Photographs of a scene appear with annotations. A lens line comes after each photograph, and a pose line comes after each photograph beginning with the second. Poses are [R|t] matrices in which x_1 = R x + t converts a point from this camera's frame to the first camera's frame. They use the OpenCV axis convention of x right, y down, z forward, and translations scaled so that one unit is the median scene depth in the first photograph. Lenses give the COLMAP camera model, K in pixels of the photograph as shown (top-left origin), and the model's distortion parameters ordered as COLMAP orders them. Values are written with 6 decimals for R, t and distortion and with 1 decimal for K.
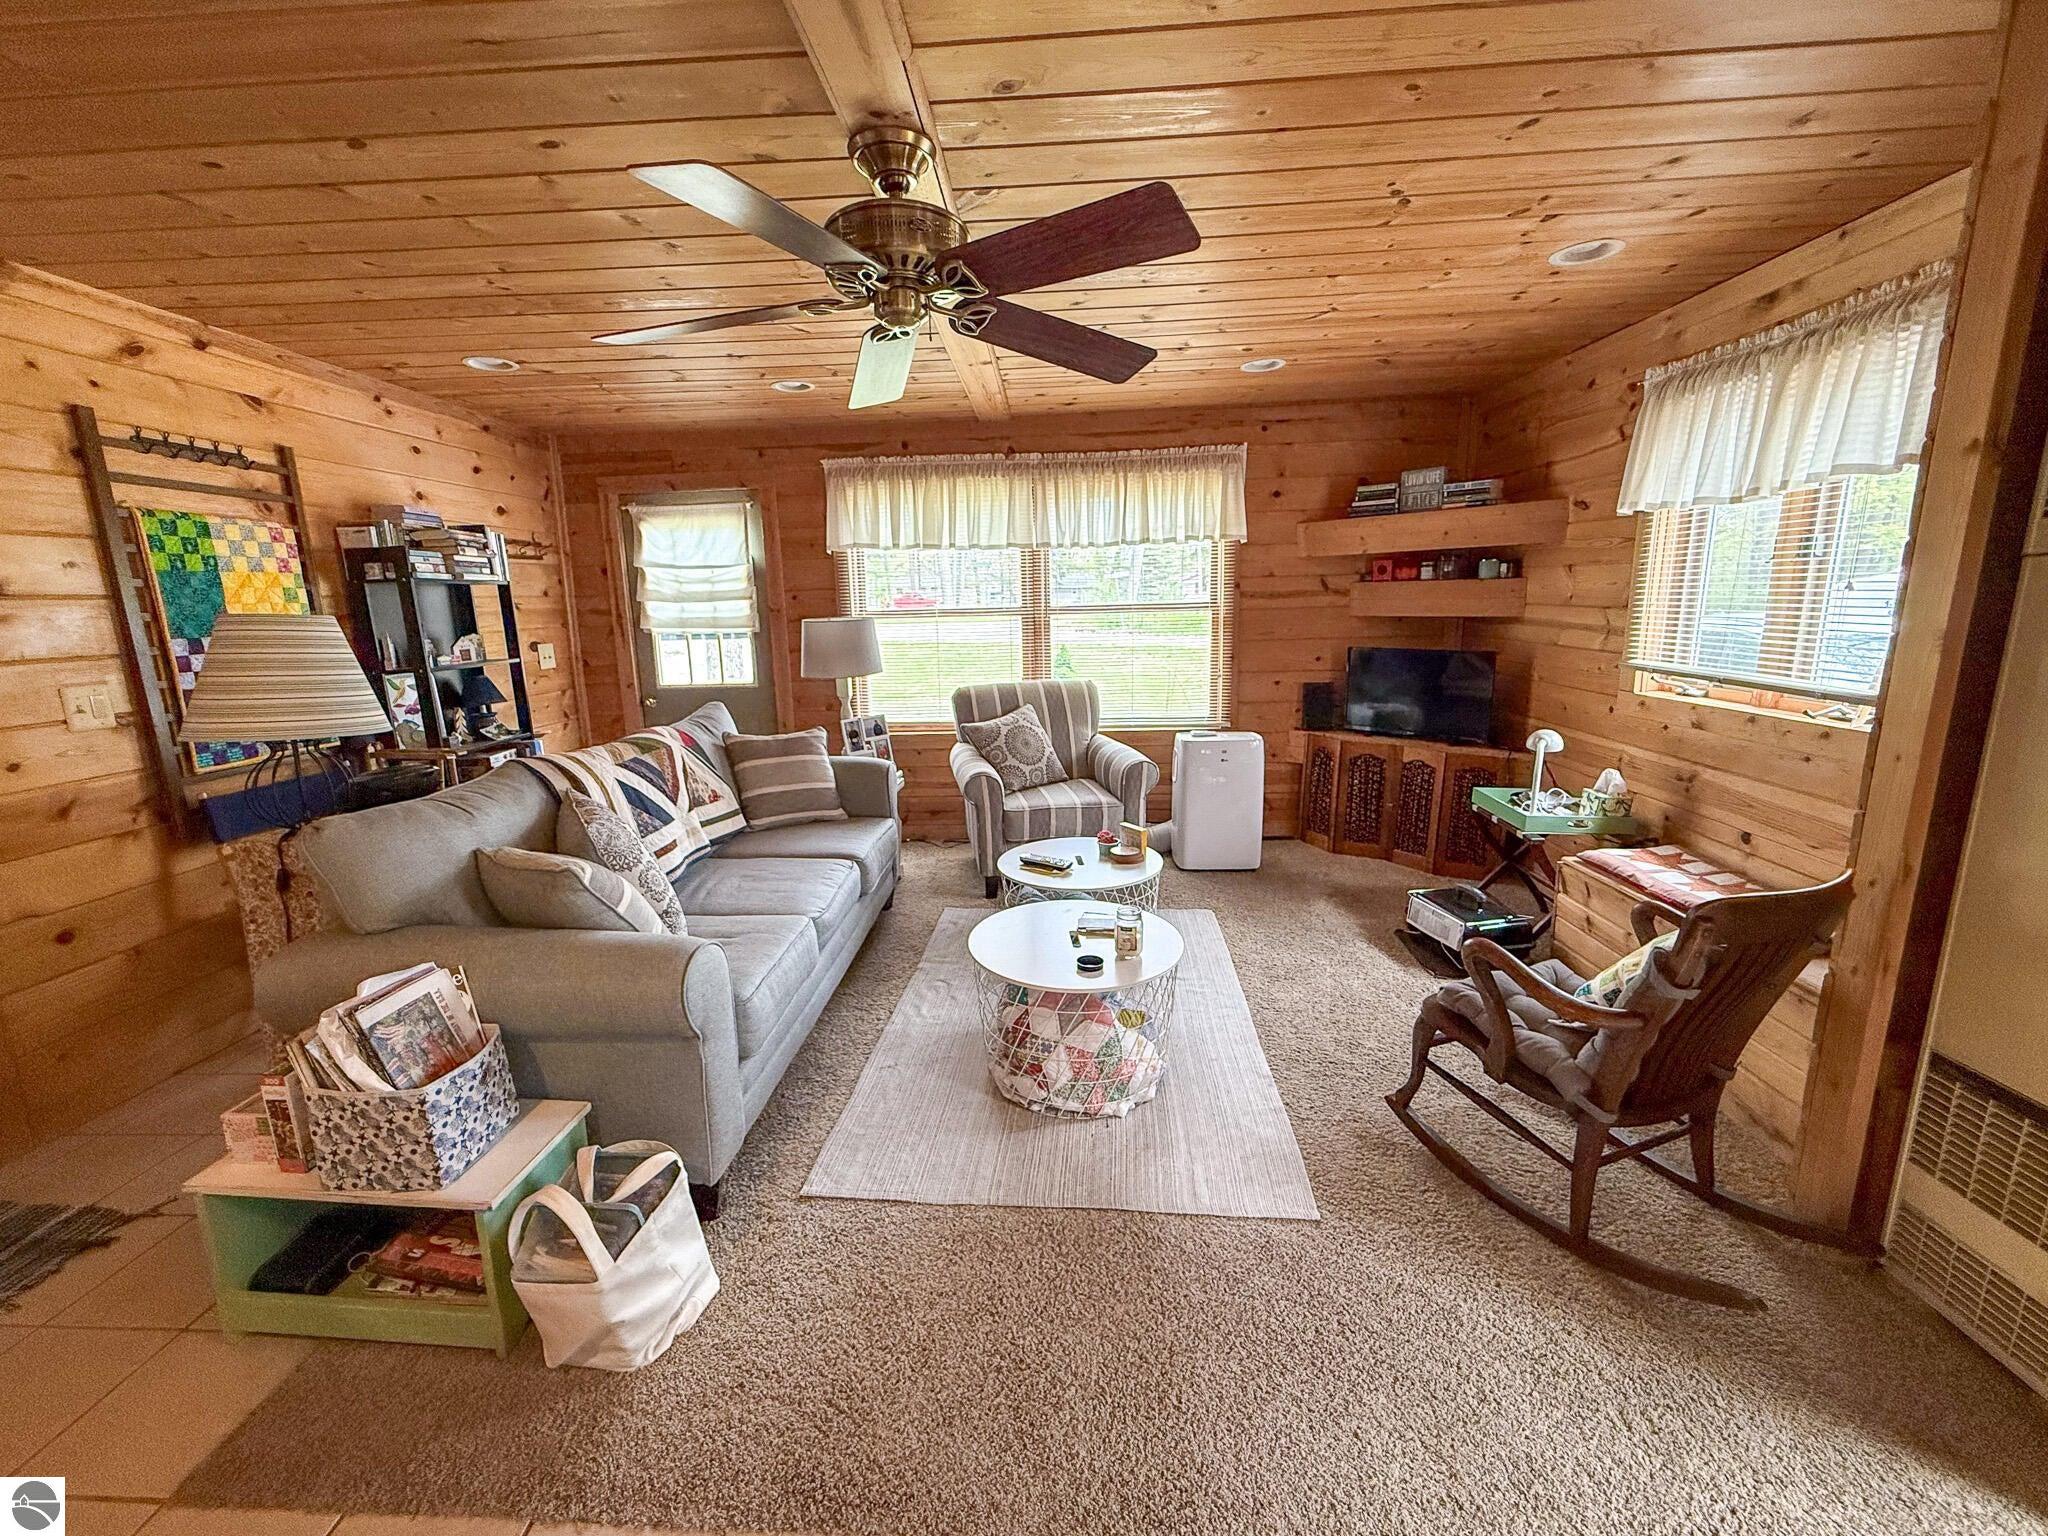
lens RADIAL K [[828.3, 0, 1011.2], [0, 828.3, 771.0], [0, 0, 1]] dist [0.000775, -0.000394]
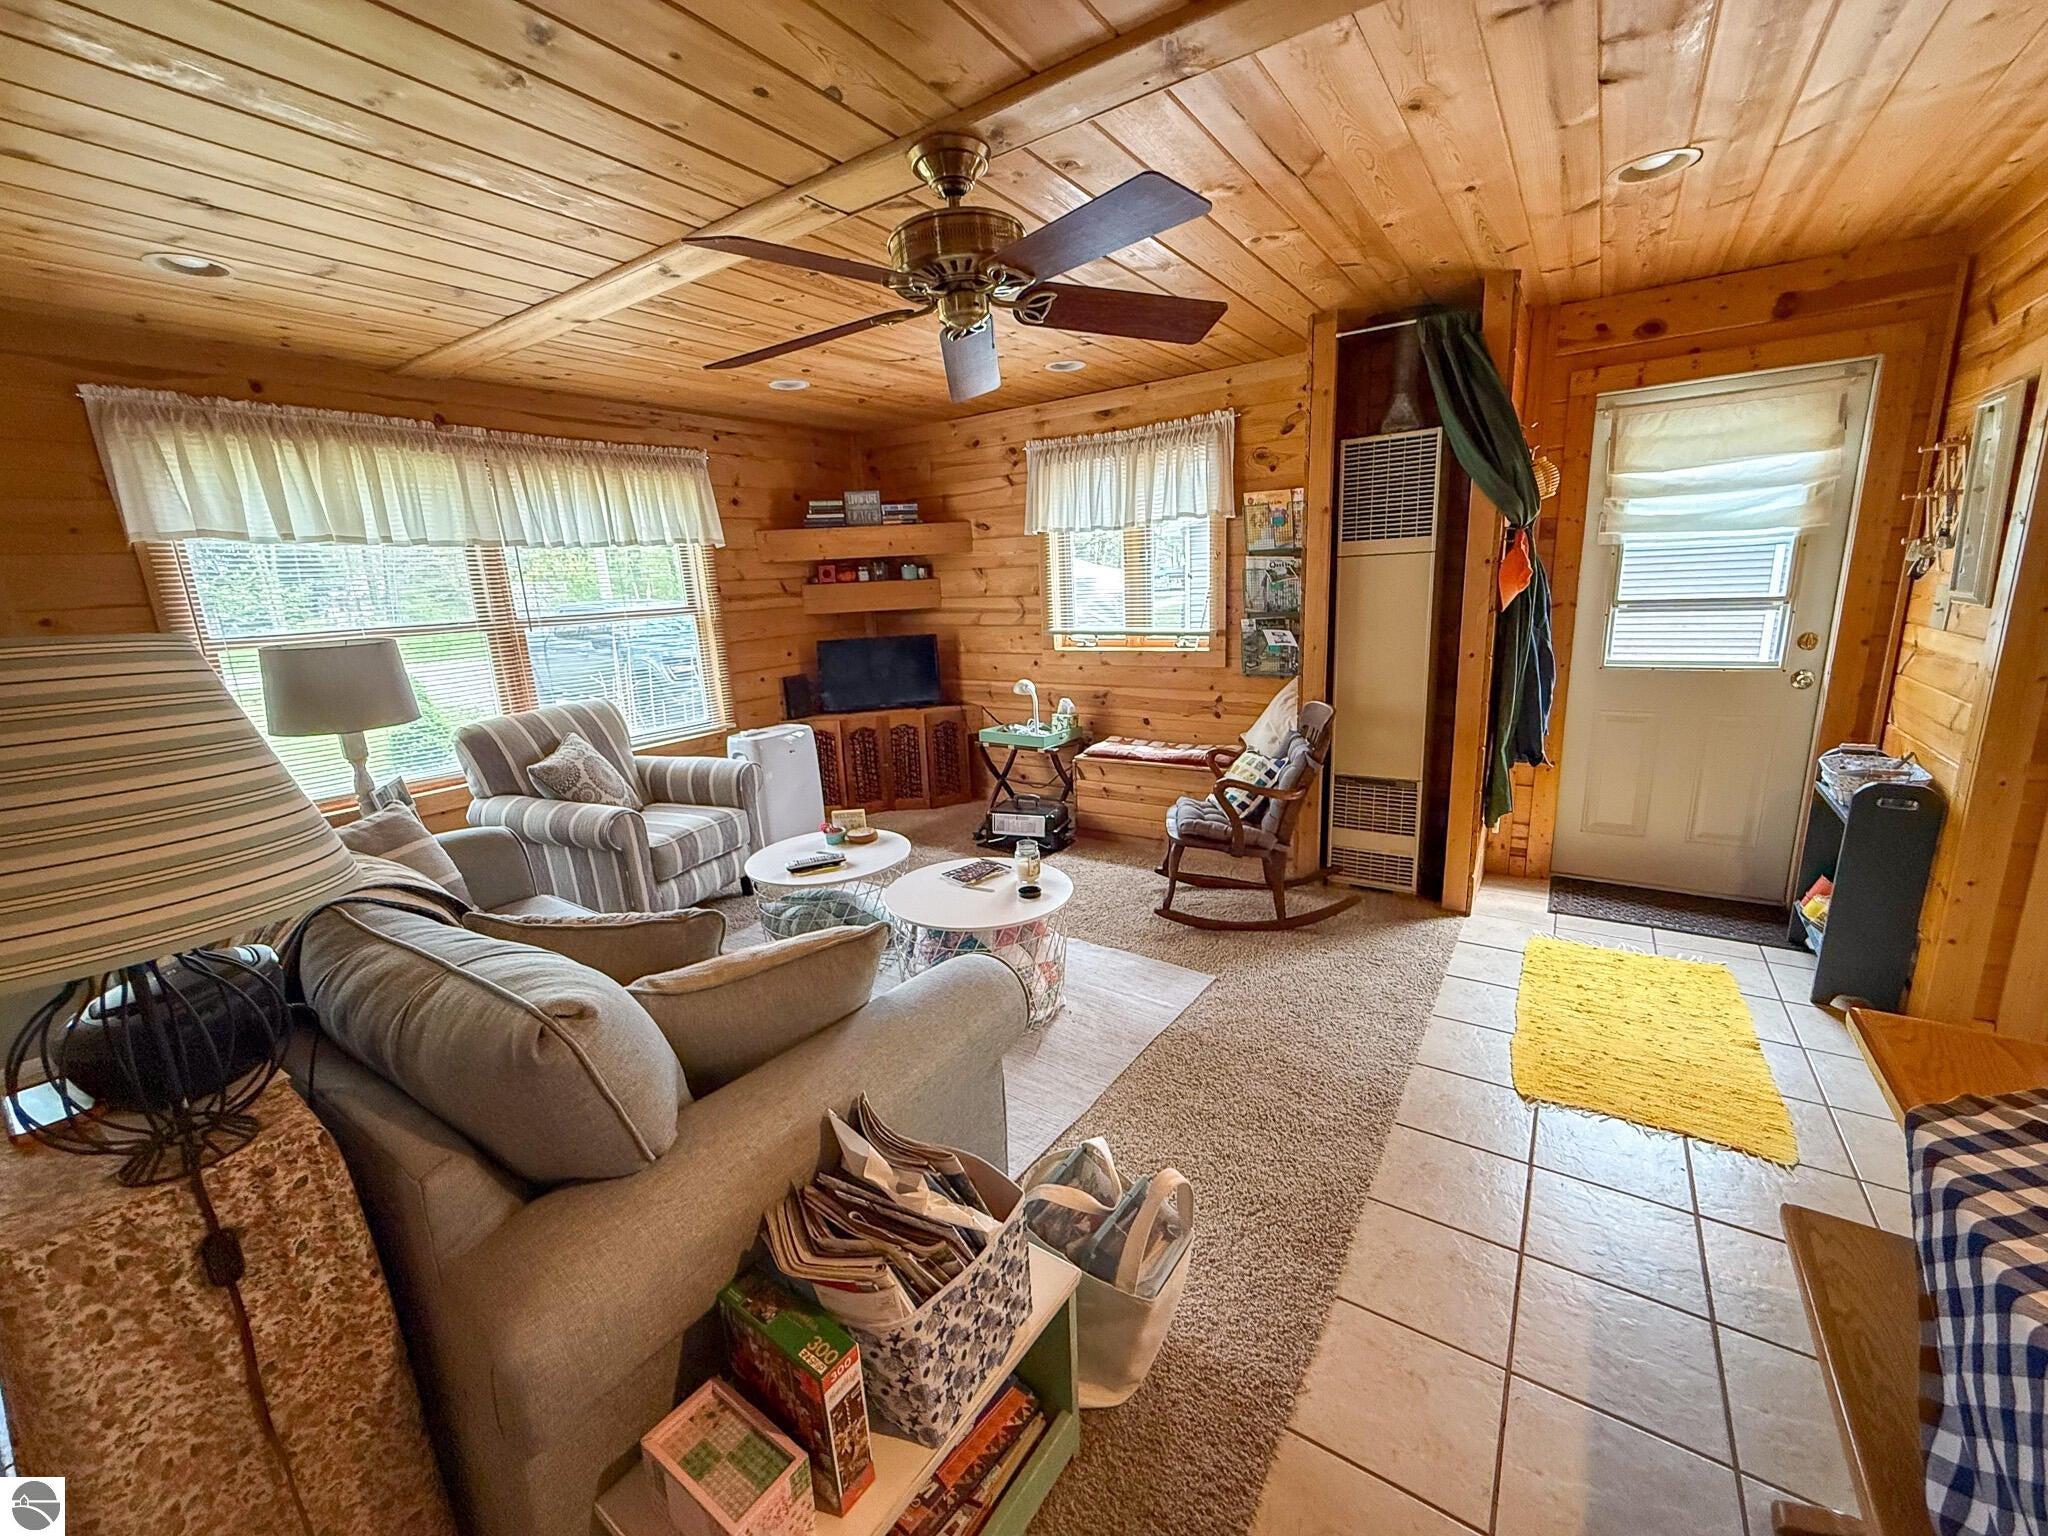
lens RADIAL K [[828.3, 0, 1013.7], [0, 828.3, 766.8], [0, 0, 1]] dist [0.000775, -0.000394]
pose [[0.510308, -0.192471, 0.838177, -0.484493], [0.214637, 0.972295, 0.092590, -0.031263], [-0.832776, 0.132655, 0.537482, 0.199644]]
